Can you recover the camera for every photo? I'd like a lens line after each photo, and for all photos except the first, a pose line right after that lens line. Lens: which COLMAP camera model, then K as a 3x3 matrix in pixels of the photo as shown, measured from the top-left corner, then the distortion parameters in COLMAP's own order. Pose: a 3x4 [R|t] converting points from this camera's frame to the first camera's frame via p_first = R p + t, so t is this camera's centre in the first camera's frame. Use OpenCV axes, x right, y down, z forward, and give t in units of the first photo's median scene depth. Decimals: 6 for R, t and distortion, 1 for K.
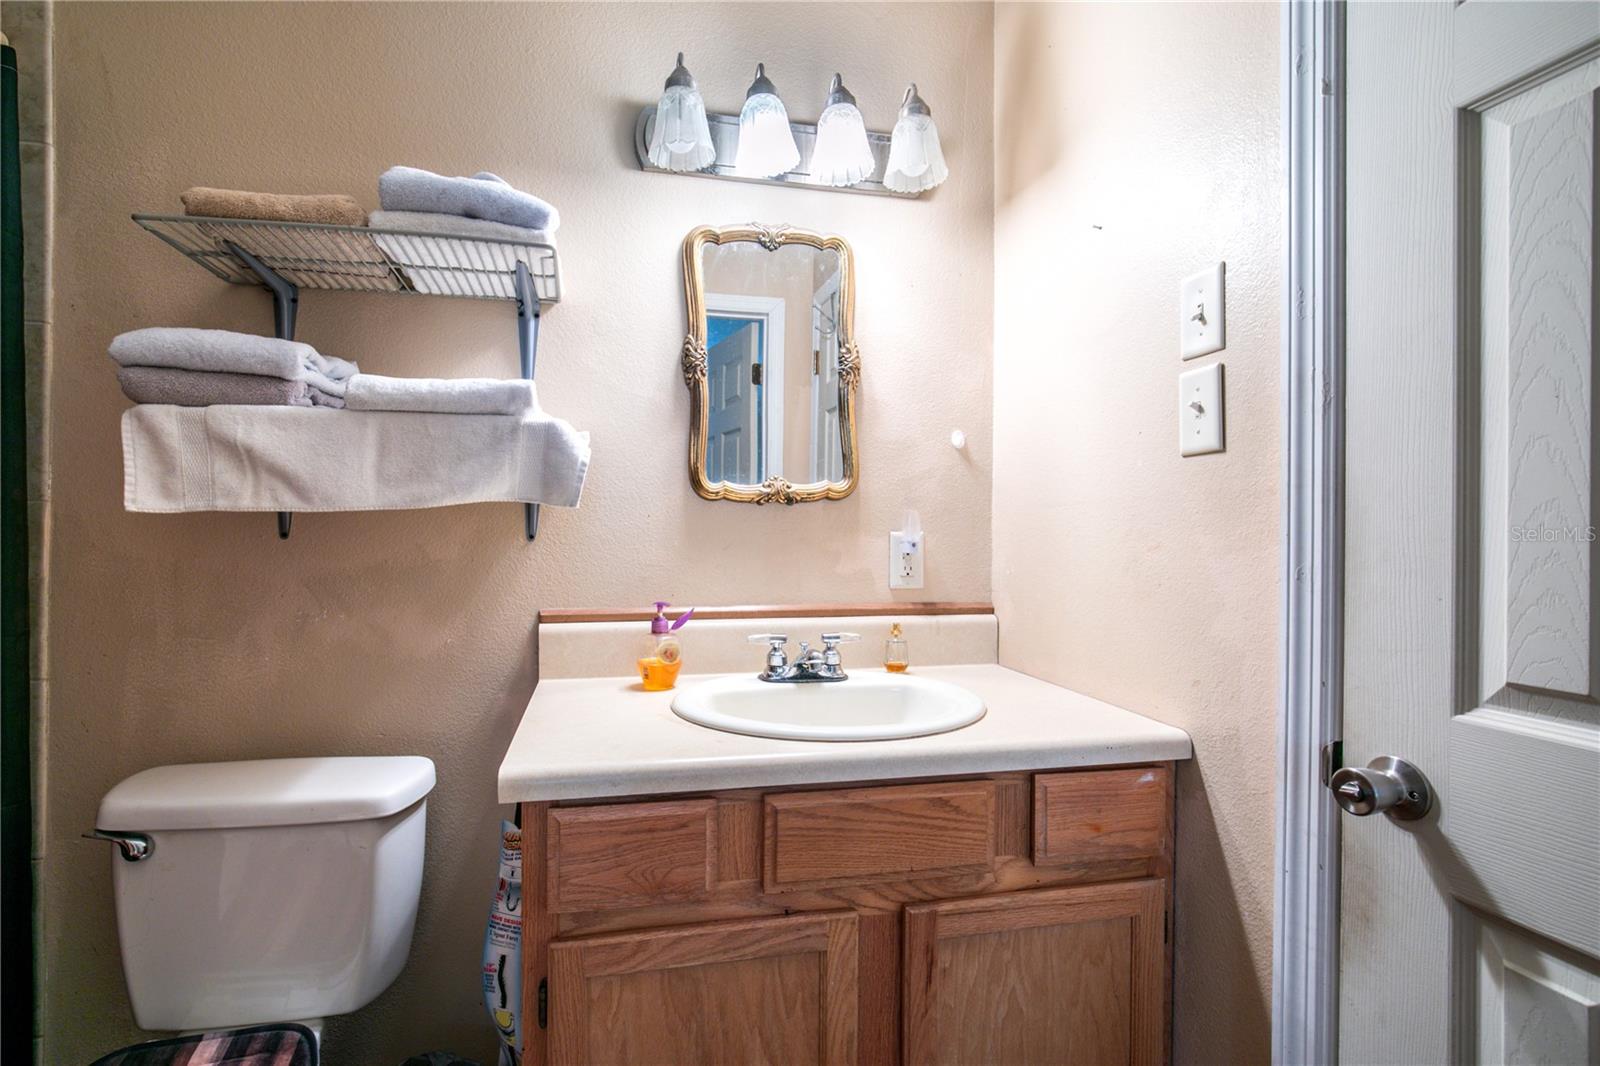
lens RADIAL K [[727.6, 0, 794.3], [0, 727.6, 541.9], [0, 0, 1]] dist [-0.031530, 0.004102]
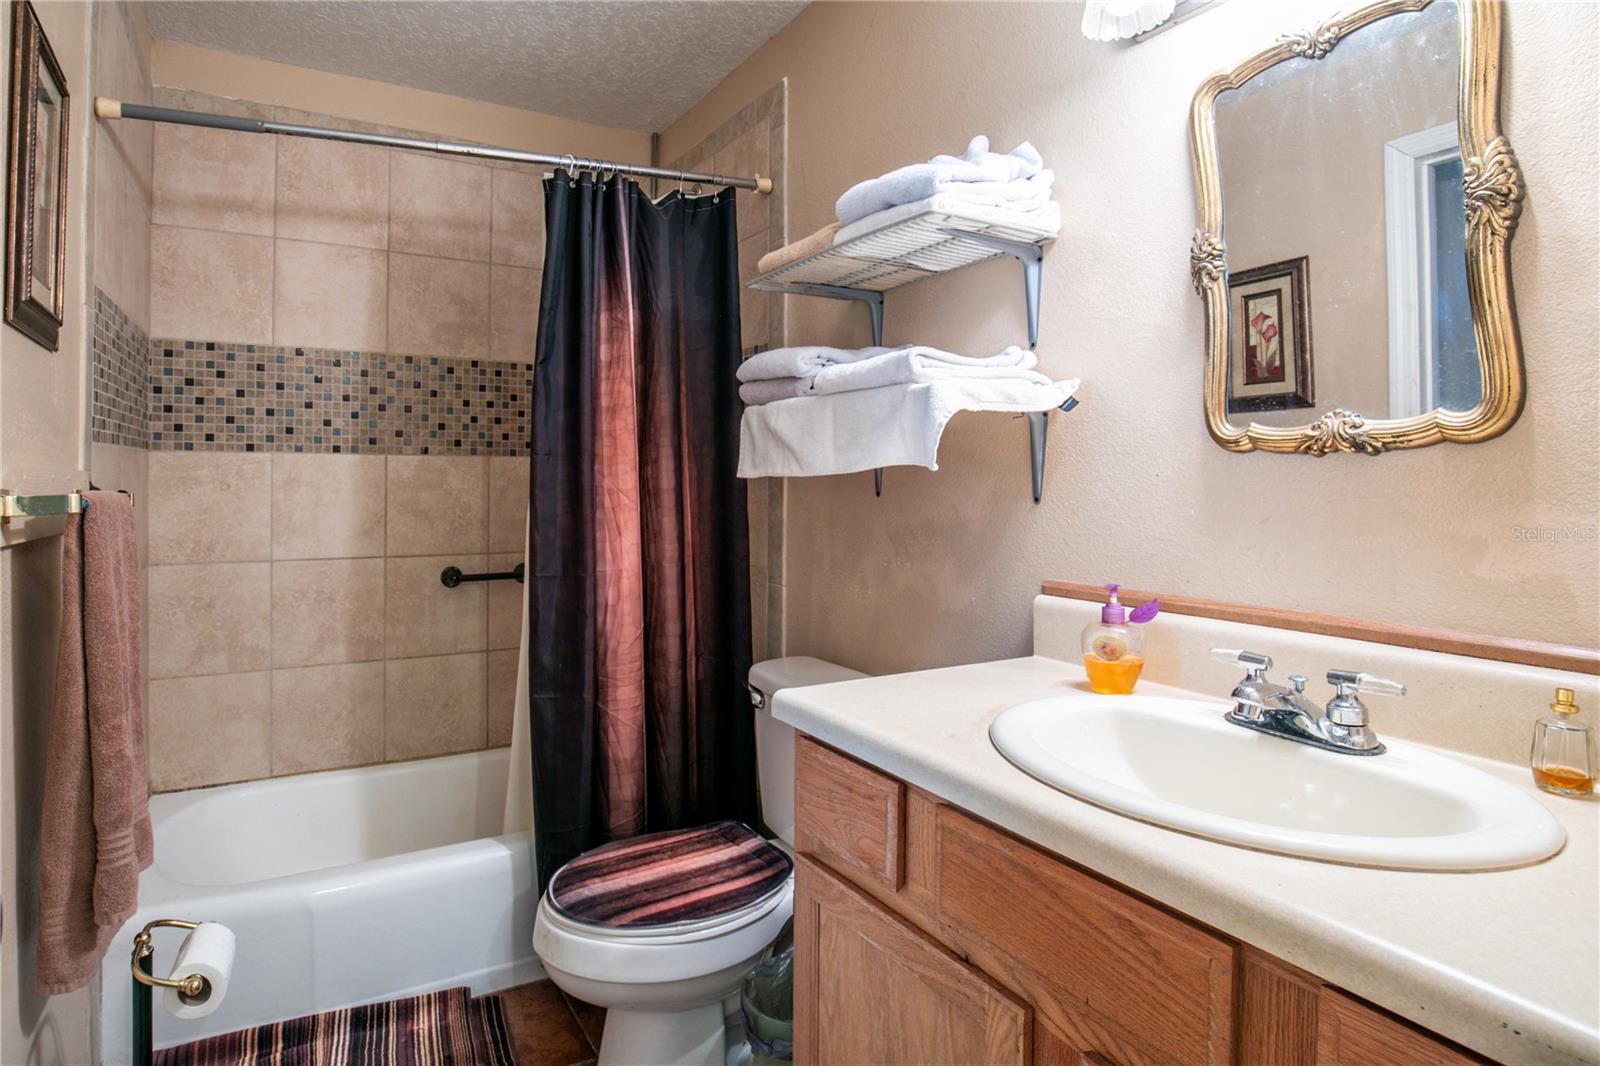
lens RADIAL K [[859.2, 0, 698.5], [0, 859.2, 492.0], [0, 0, 1]] dist [-0.043122, 0.000268]
pose [[0.238102, 0.011694, -0.971170, 0.649881], [-0.018718, 0.999797, 0.007449, -0.017965], [0.971060, 0.016405, 0.238272, 0.353516]]
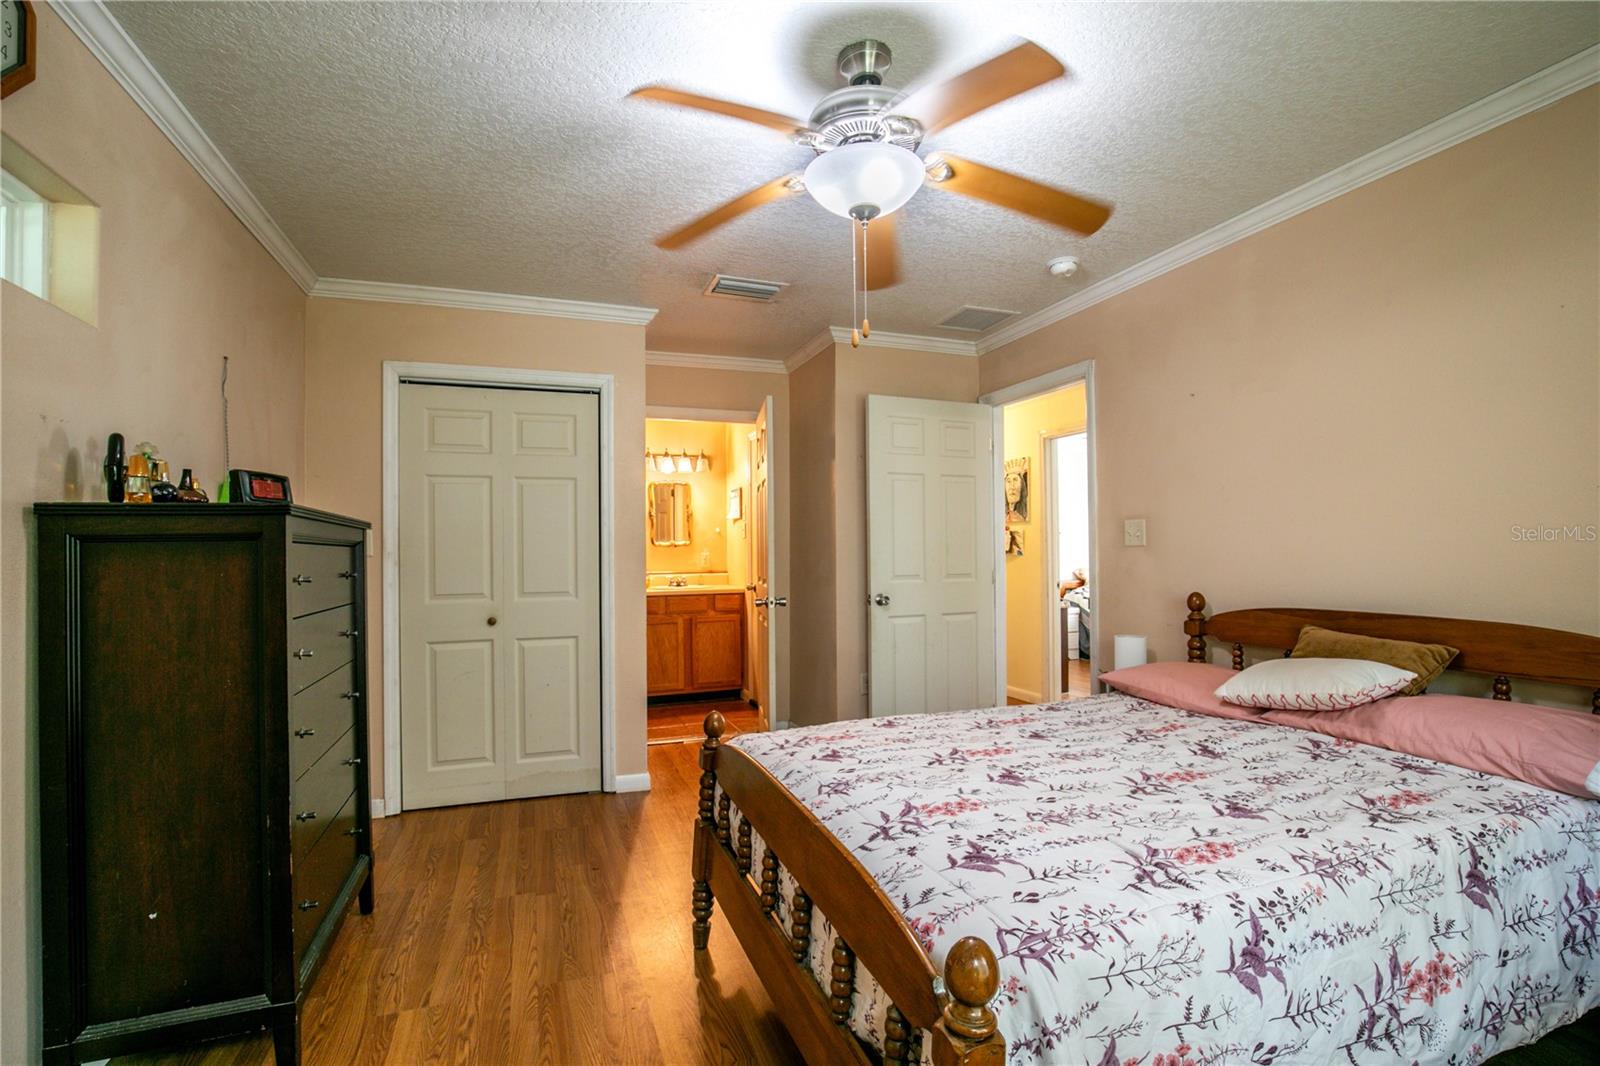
lens RADIAL K [[727.6, 0, 794.3], [0, 727.6, 541.9], [0, 0, 1]] dist [-0.031530, 0.004102]
pose [[0.995408, -0.015630, 0.094435, 0.329120], [0.018305, 0.999453, -0.027531, 0.056875], [-0.093953, 0.029134, 0.995150, -3.748518]]
